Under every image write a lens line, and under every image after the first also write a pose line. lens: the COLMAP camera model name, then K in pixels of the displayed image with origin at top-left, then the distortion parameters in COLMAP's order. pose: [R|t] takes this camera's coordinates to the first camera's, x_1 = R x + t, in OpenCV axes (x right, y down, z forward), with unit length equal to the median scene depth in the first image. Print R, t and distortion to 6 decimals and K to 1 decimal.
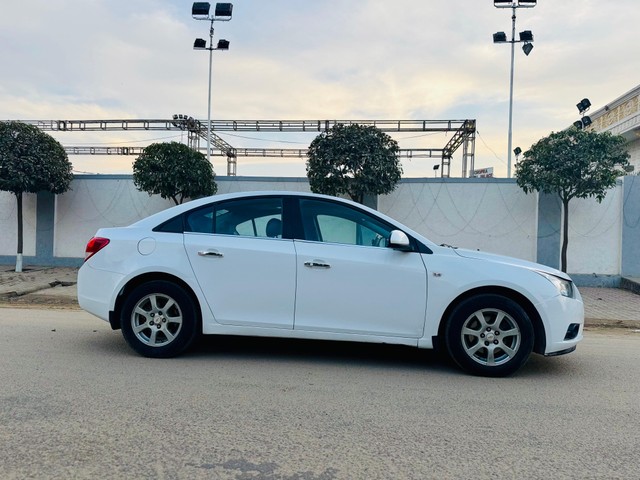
lens RADIAL K [[450.1, 0, 320.0], [0, 450.1, 240.0], [0, 0, 1]] dist [0.099622, -0.111965]
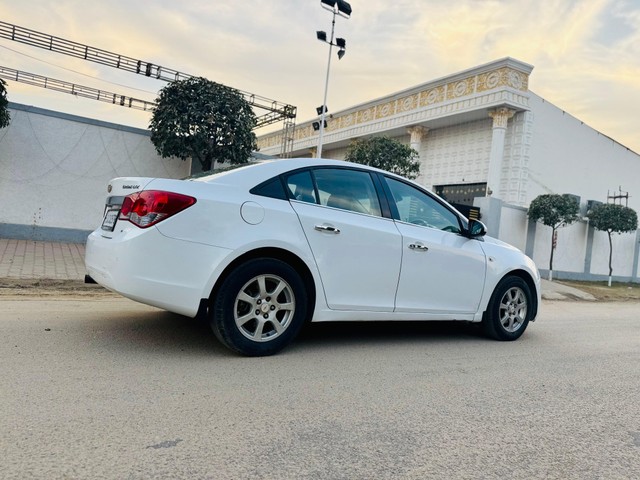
lens RADIAL K [[447.0, 0, 320.0], [0, 447.0, 240.0], [0, 0, 1]] dist [0.072633, -0.108495]
pose [[0.795448, 0.045461, 0.604314, -0.755834], [-0.083039, 0.995953, 0.034380, 0.023676], [-0.600305, -0.077529, 0.796004, 0.332540]]
